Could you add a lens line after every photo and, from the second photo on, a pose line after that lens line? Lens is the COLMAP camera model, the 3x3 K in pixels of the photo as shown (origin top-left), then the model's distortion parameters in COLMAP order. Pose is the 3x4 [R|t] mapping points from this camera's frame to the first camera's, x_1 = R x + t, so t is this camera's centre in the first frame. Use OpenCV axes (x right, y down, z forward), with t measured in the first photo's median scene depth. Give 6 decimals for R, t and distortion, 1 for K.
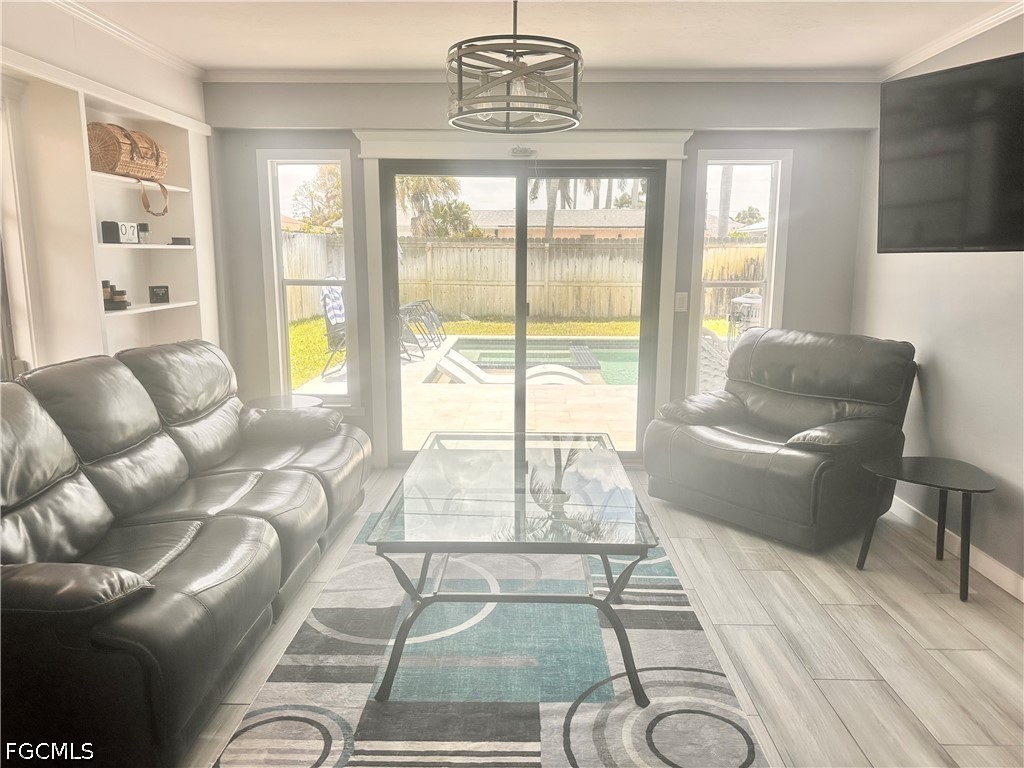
lens RADIAL K [[749.6, 0, 512.0], [0, 749.6, 384.0], [0, 0, 1]] dist [0.031944, -0.005601]
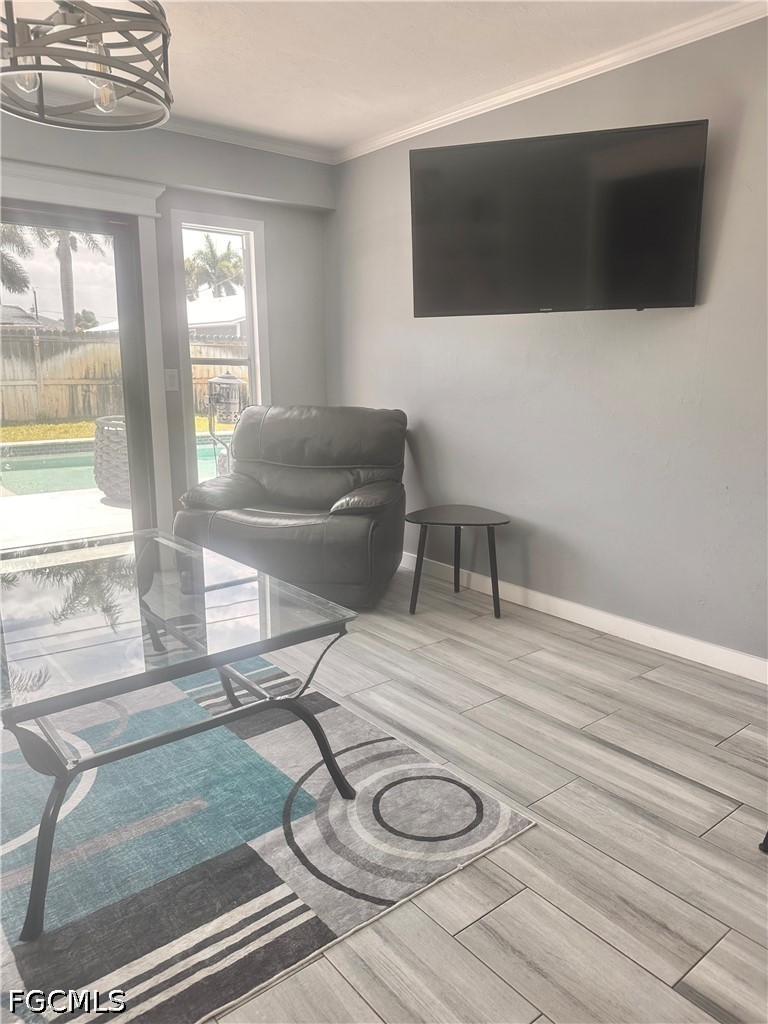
lens RADIAL K [[736.7, 0, 385.6], [0, 736.7, 519.7], [0, 0, 1]] dist [0.101601, -0.097251]
pose [[0.767072, -0.137142, 0.626731, -0.242939], [0.113197, 0.990491, 0.078195, 0.022892], [-0.631495, 0.010963, 0.775302, 0.212237]]
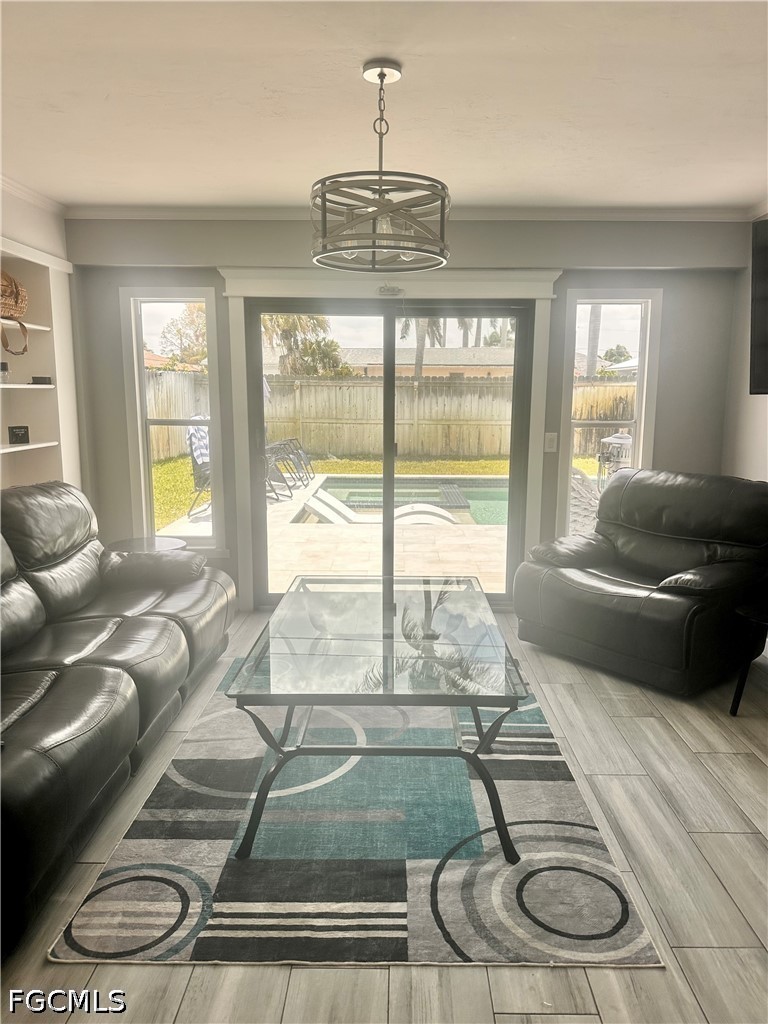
lens RADIAL K [[749.6, 0, 389.8], [0, 749.6, 515.1], [0, 0, 1]] dist [0.031944, -0.005601]
pose [[0.999941, -0.000804, 0.010801, 0.004296], [0.000895, 0.999964, -0.008451, -0.008208], [-0.010794, 0.008460, 0.999906, 0.023519]]
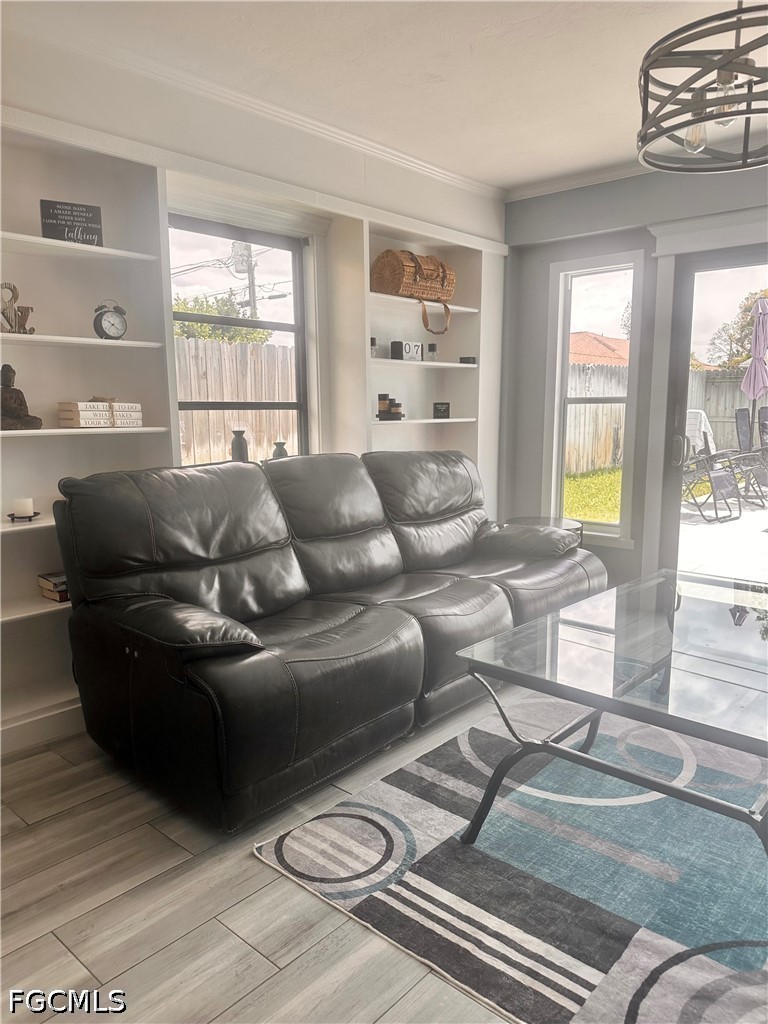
lens RADIAL K [[736.7, 0, 385.6], [0, 736.7, 519.7], [0, 0, 1]] dist [0.101601, -0.097251]
pose [[0.767157, 0.095559, -0.634302, 0.213257], [-0.108269, 0.993944, 0.018794, 0.034608], [0.632256, 0.054257, 0.772857, 0.201890]]
